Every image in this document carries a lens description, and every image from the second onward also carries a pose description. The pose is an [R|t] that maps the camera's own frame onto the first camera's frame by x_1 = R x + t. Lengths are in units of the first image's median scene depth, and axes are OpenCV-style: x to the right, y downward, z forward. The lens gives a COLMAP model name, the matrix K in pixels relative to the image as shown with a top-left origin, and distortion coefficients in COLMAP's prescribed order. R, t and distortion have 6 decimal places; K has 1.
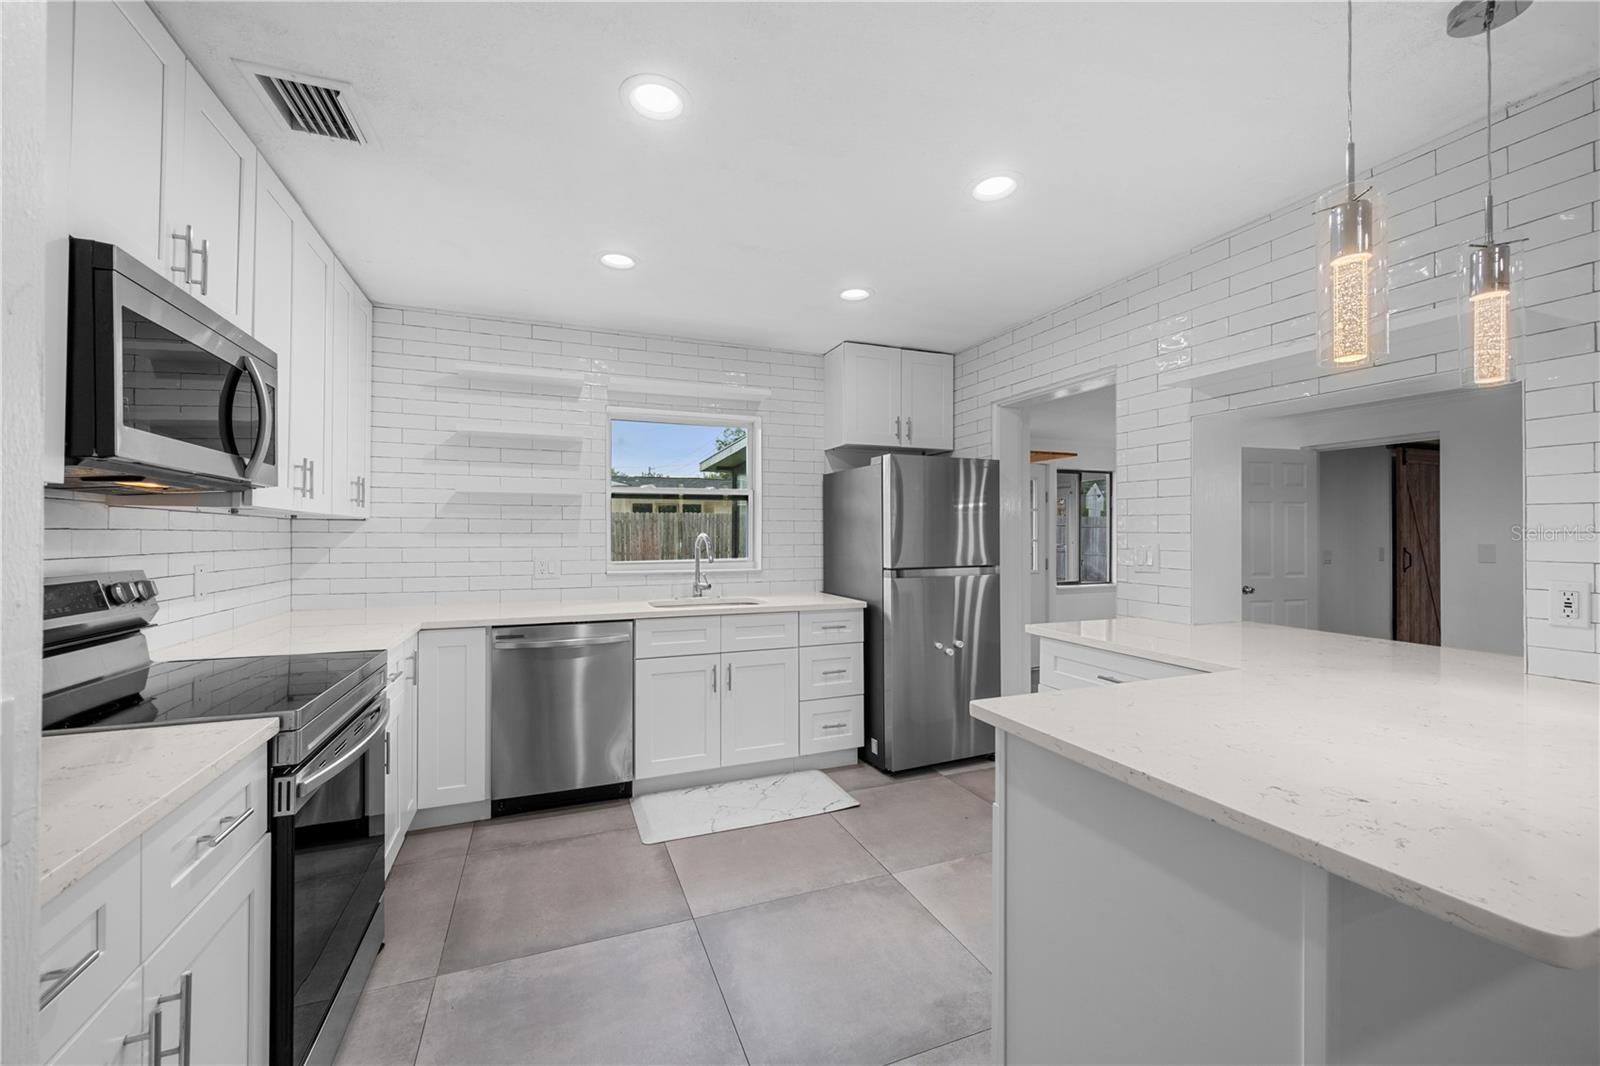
lens RADIAL K [[632.8, 0, 798.6], [0, 632.8, 527.4], [0, 0, 1]] dist [-0.001940, 0.000364]
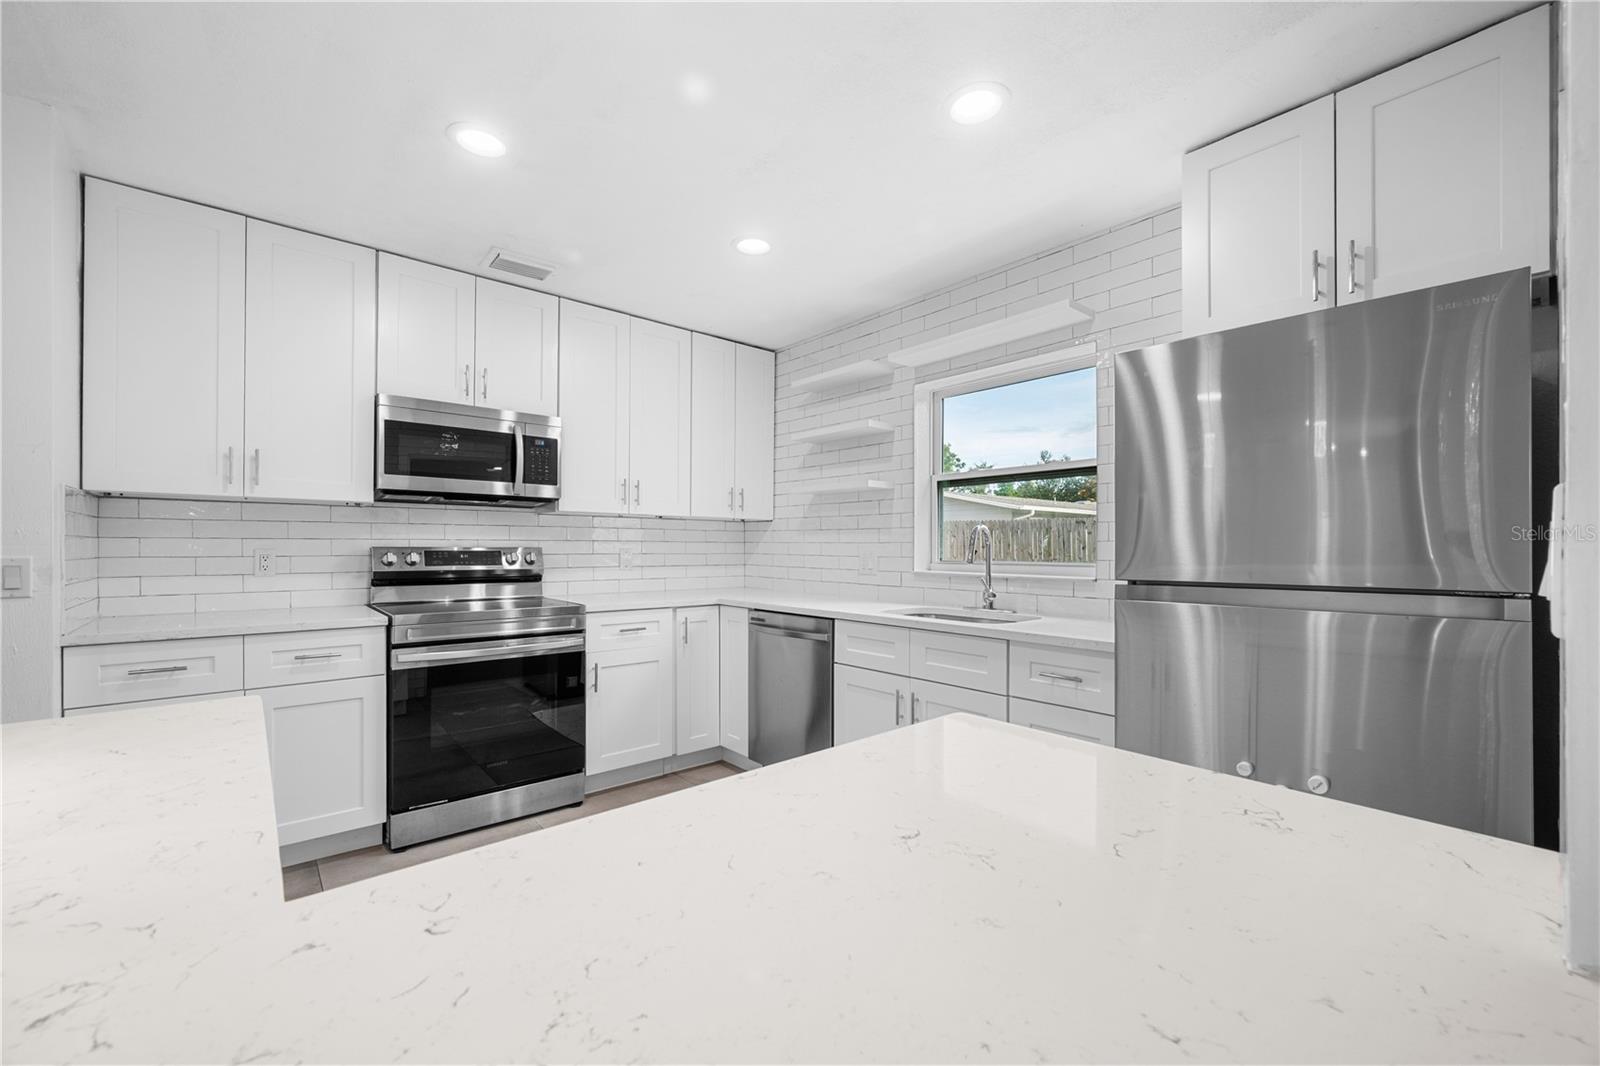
lens RADIAL K [[646.7, 0, 797.5], [0, 646.7, 543.2], [0, 0, 1]] dist [-0.001567, -0.000062]
pose [[0.326832, -0.003696, -0.945075, 0.631235], [0.007134, 0.999974, -0.001443, 0.039102], [0.945056, -0.006271, 0.326849, 0.675083]]
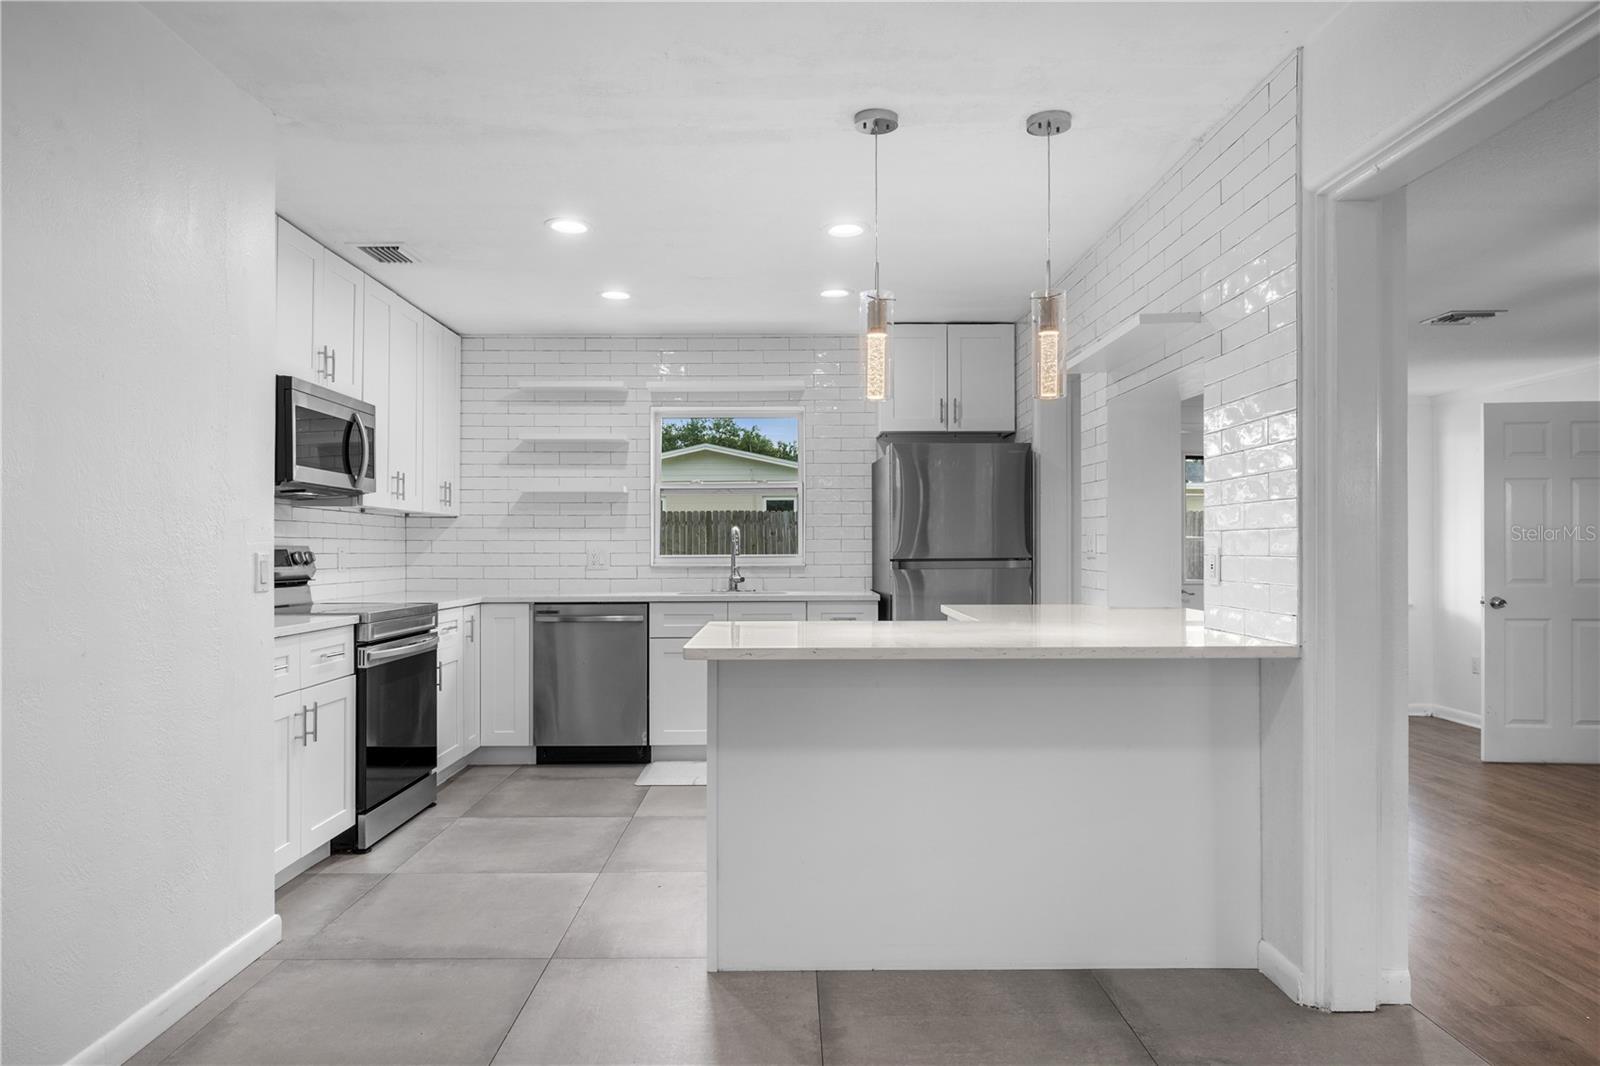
lens RADIAL K [[1002.2, 0, 800.0], [0, 1002.2, 533.0], [0, 0, 1]] dist [-0.001129, -0.000232]
pose [[0.933413, -0.008431, -0.358705, 0.655952], [0.007156, 0.999962, -0.004882, 0.034582], [0.358733, 0.001990, 0.933438, -0.585399]]
